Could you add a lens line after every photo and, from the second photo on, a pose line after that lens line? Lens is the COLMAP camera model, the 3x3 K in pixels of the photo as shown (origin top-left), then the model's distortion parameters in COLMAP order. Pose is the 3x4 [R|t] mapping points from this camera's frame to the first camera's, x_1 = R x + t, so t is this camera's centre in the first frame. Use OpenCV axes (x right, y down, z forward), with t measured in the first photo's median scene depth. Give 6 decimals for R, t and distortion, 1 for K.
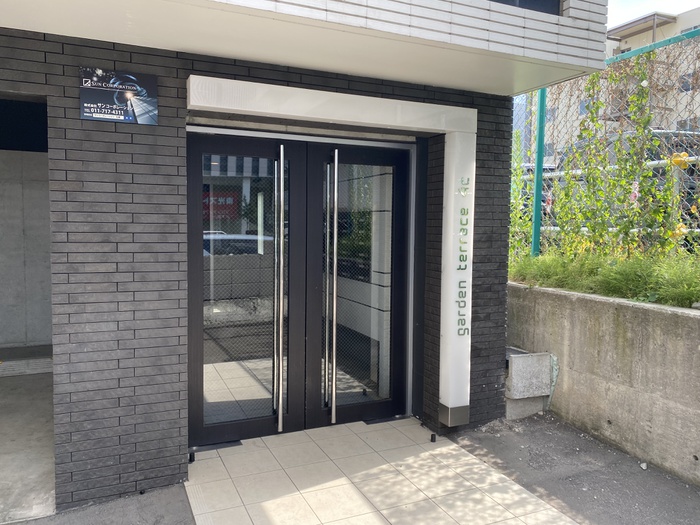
lens RADIAL K [[532.6, 0, 348.3], [0, 532.6, 265.7], [0, 0, 1]] dist [0.040951, -0.021052]
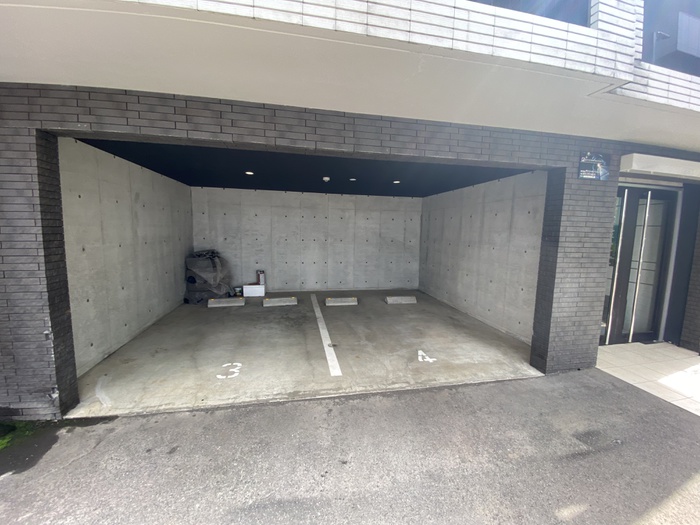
lens RADIAL K [[291.4, 0, 352.8], [0, 291.4, 266.1], [0, 0, 1]] dist [-0.008196, -0.000547]
pose [[0.982211, 0.039280, -0.183627, -1.036886], [-0.029761, 0.998080, 0.054314, 0.010052], [0.185408, -0.047883, 0.981494, -0.182459]]
